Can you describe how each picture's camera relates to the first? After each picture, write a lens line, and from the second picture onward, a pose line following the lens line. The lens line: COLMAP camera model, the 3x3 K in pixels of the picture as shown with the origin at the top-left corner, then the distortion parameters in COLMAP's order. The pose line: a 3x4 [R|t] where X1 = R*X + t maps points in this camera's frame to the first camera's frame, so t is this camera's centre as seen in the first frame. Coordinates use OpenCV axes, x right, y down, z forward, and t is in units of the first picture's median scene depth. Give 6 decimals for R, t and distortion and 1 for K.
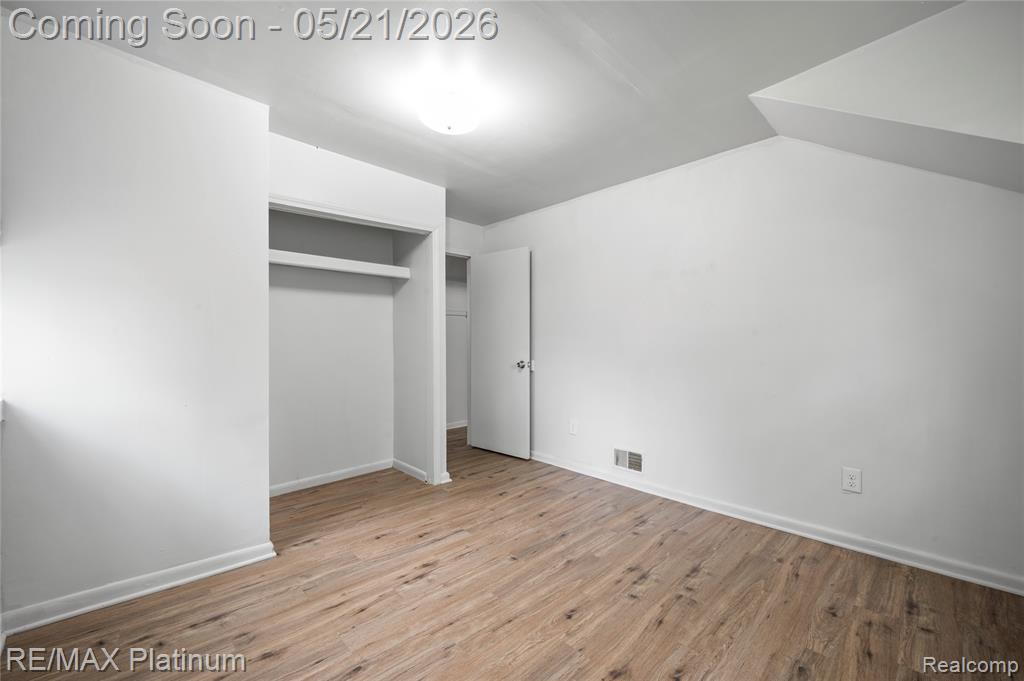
lens RADIAL K [[416.9, 0, 512.0], [0, 416.9, 342.2], [0, 0, 1]] dist [0.000305, 0.000053]
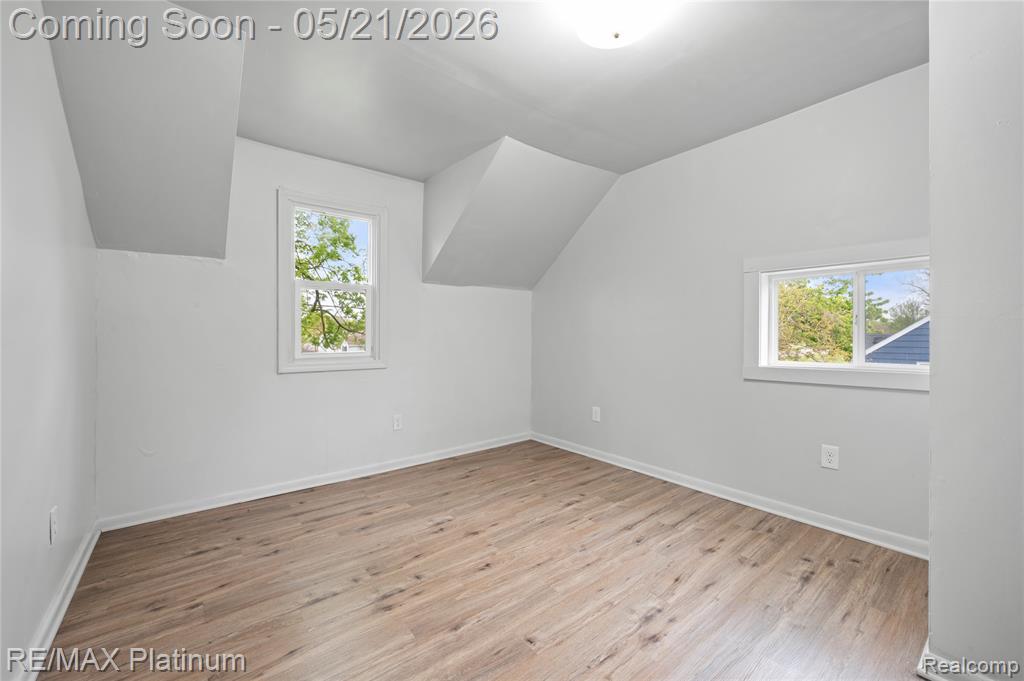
lens RADIAL K [[416.9, 0, 512.0], [0, 416.9, 342.2], [0, 0, 1]] dist [0.000305, 0.000053]
pose [[-0.996336, 0.002517, 0.085487, -0.029276], [0.003846, 0.999874, 0.015382, 0.014887], [-0.085438, 0.015654, -0.996221, 1.970239]]
